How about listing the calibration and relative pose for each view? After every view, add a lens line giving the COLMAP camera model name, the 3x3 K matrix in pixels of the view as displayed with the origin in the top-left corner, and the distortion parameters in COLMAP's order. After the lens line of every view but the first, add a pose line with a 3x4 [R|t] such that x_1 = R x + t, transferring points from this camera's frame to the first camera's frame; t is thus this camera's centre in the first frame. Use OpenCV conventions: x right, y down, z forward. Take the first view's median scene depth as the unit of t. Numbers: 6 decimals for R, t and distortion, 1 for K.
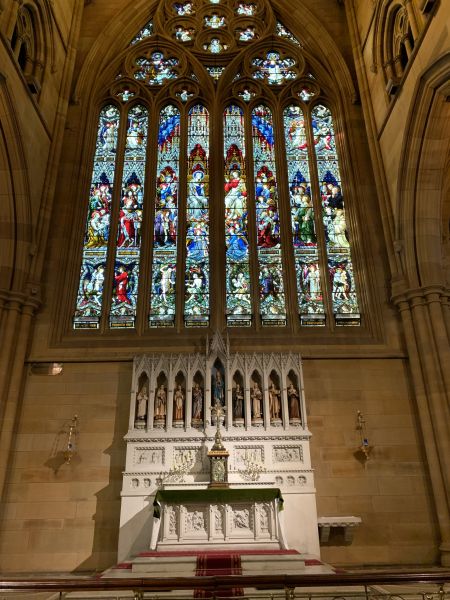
lens RADIAL K [[477.8, 0, 231.5], [0, 477.8, 284.7], [0, 0, 1]] dist [0.020857, -0.017448]
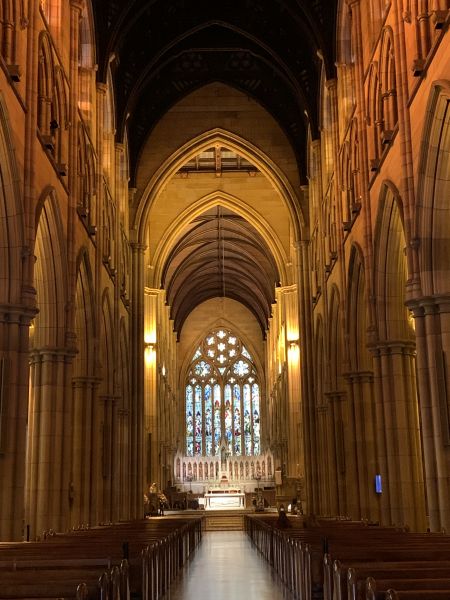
lens RADIAL K [[943.0, 0, 213.2], [0, 943.0, 279.3], [0, 0, 1]] dist [0.056551, 0.000000]
pose [[0.999329, -0.005830, -0.036161, 0.087862], [0.012359, 0.983021, 0.183076, -1.410810], [0.034479, -0.183400, 0.982434, -3.202510]]
